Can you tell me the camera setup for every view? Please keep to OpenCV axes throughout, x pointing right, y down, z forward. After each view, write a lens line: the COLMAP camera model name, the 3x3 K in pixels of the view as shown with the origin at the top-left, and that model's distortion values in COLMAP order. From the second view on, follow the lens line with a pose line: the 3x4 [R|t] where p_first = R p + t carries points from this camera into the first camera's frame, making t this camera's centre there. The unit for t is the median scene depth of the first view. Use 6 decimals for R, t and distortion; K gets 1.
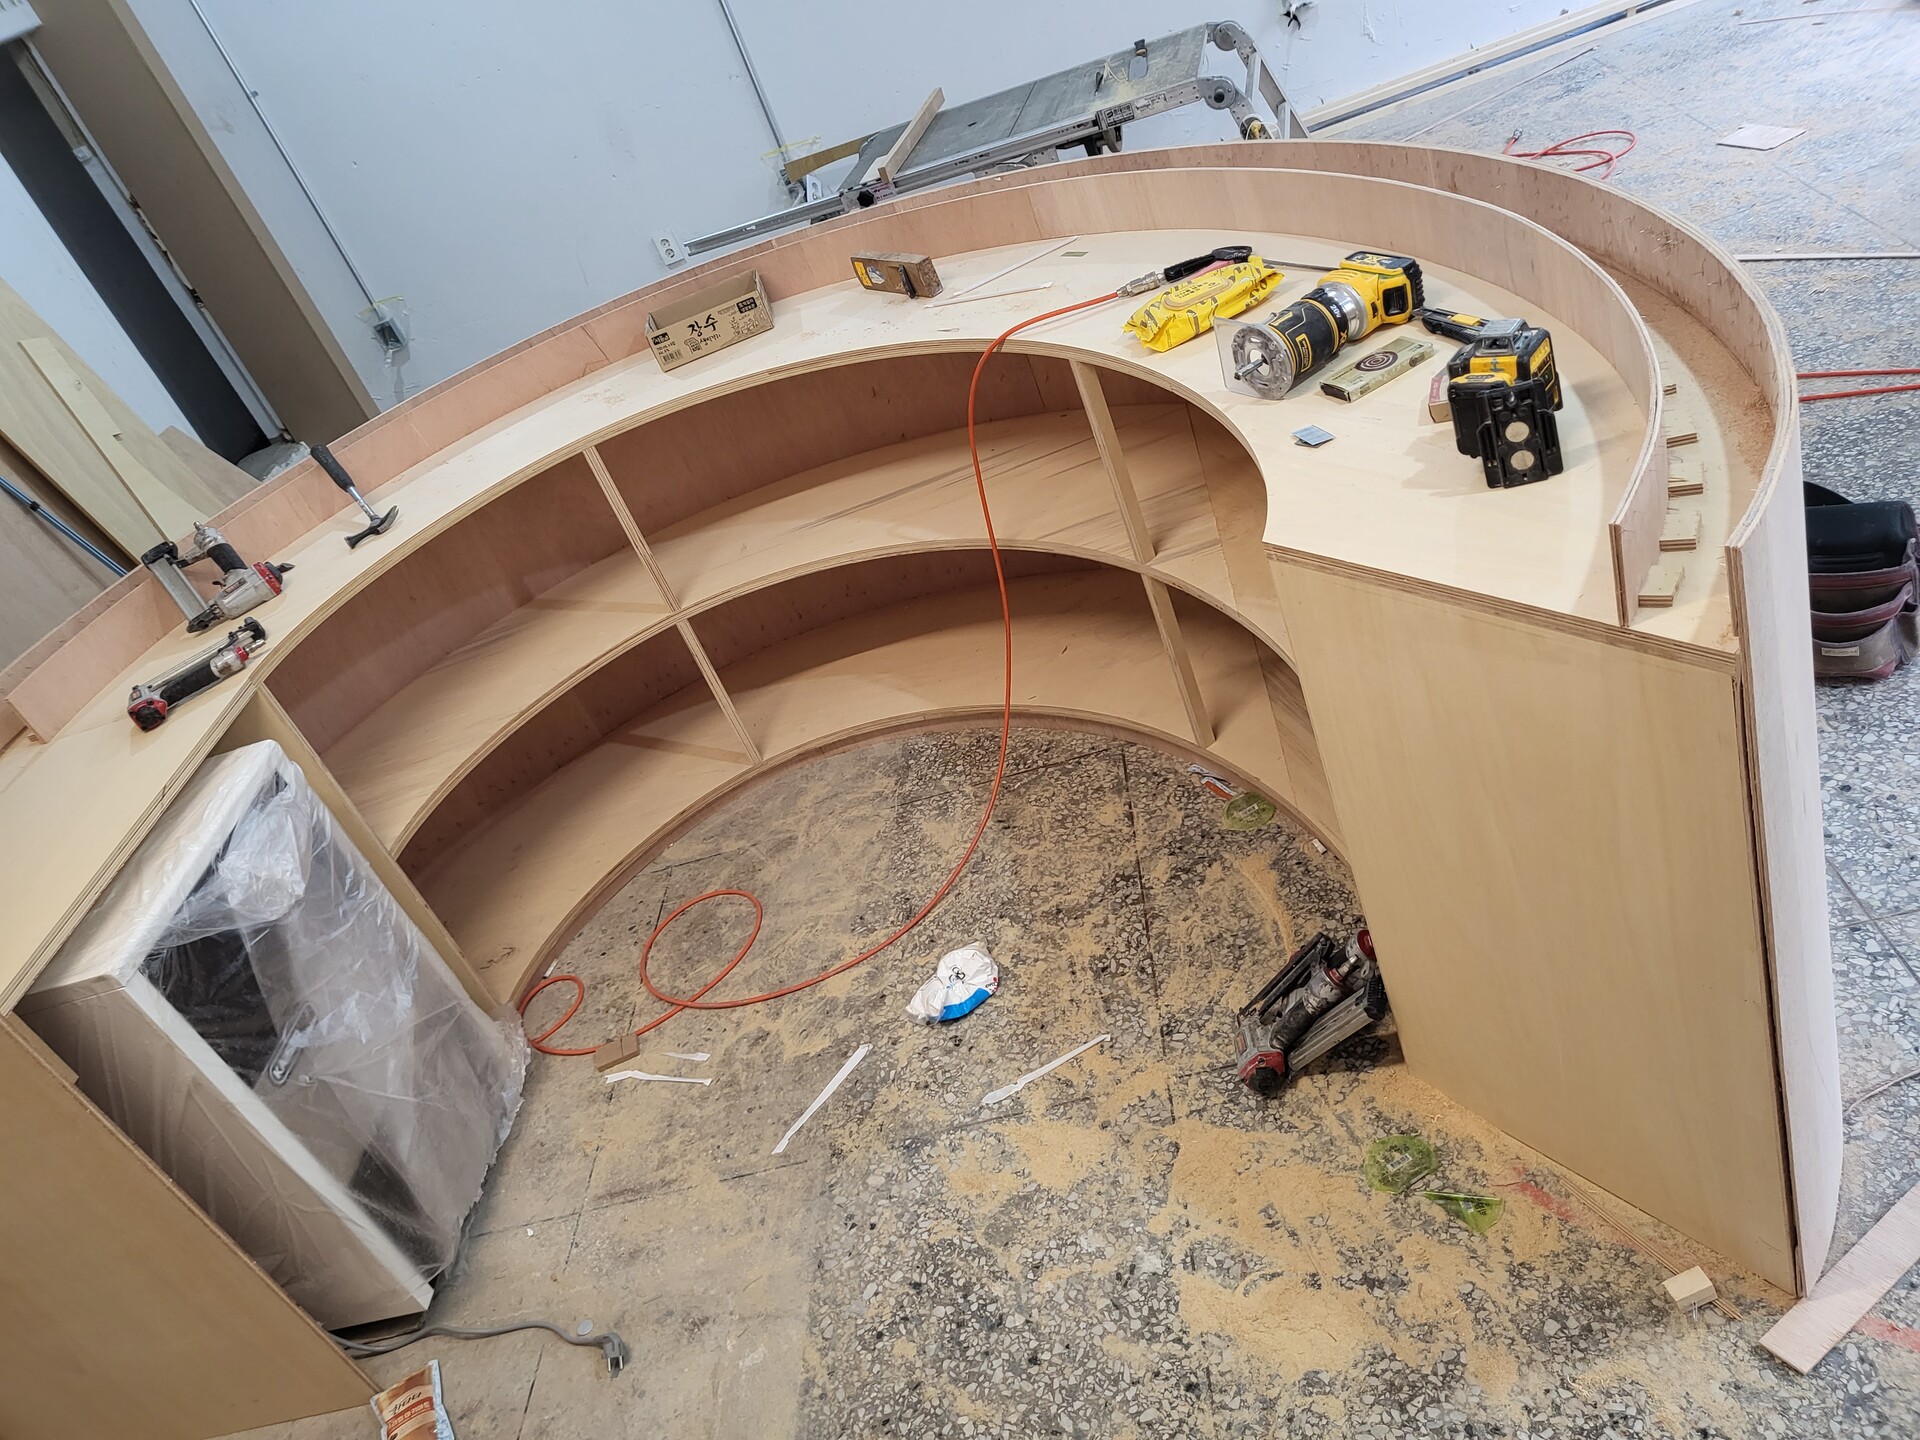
lens RADIAL K [[1491.3, 0, 943.1], [0, 1491.3, 717.6], [0, 0, 1]] dist [-0.012320, 0.050184]
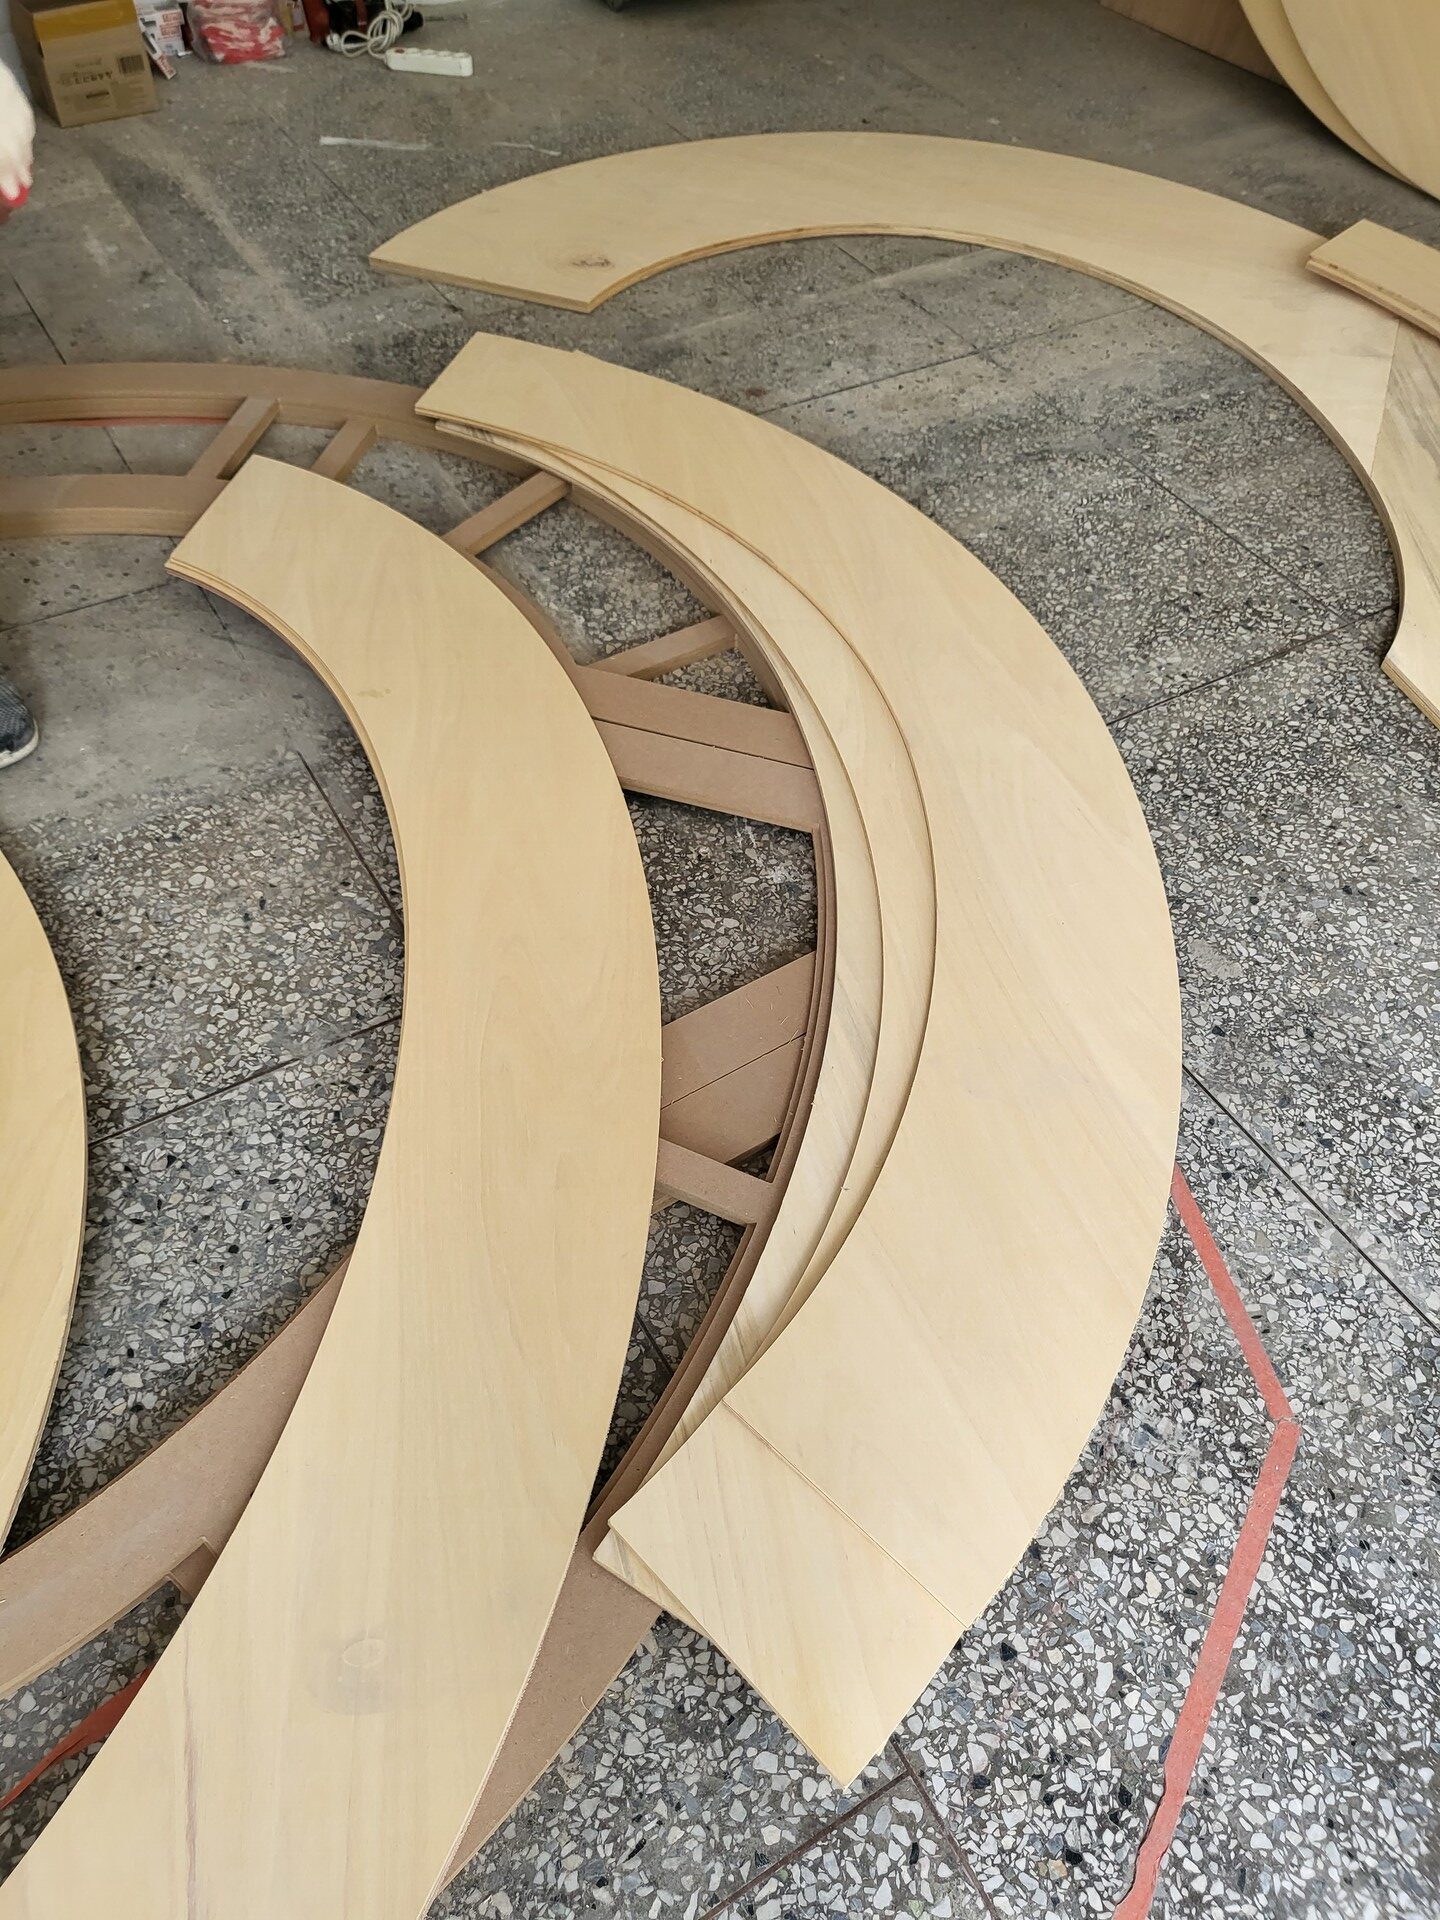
lens RADIAL K [[1491.3, 0, 731.1], [0, 1491.3, 923.1], [0, 0, 1]] dist [-0.012320, 0.050184]
pose [[0.490482, 0.831870, -0.259651, 0.435004], [-0.647236, 0.547254, 0.530659, -0.561993], [0.583535, -0.092223, 0.806835, 0.787365]]
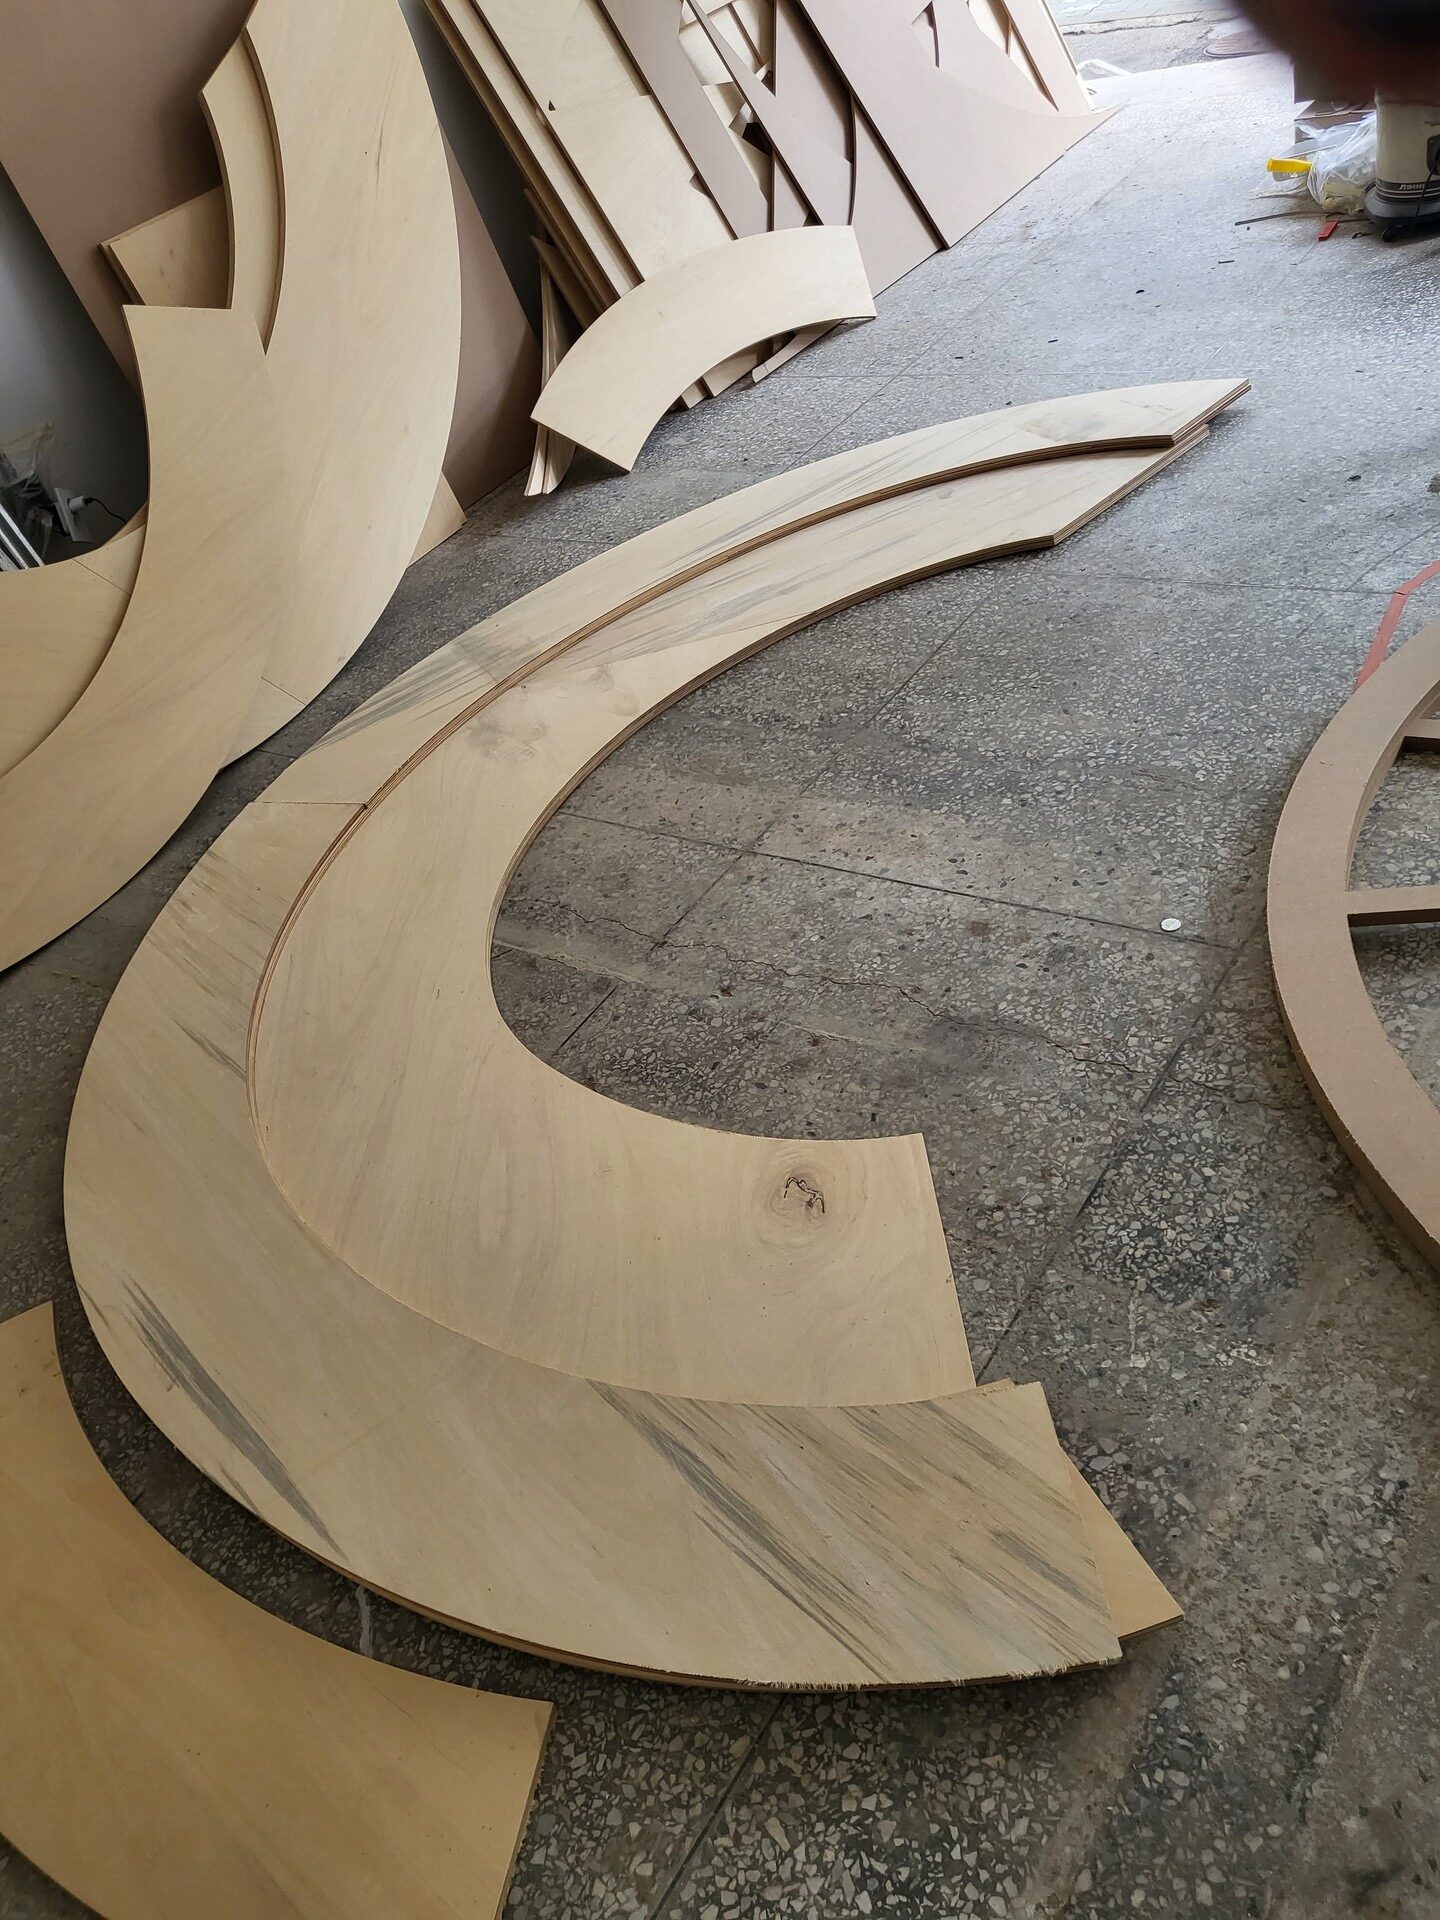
lens RADIAL K [[1491.3, 0, 729.4], [0, 1491.3, 976.9], [0, 0, 1]] dist [-0.012320, 0.050184]
pose [[0.595806, -0.351666, 0.722043, -1.158744], [0.489152, 0.871945, 0.021043, -0.210594], [-0.636982, 0.340651, 0.691528, 1.314153]]
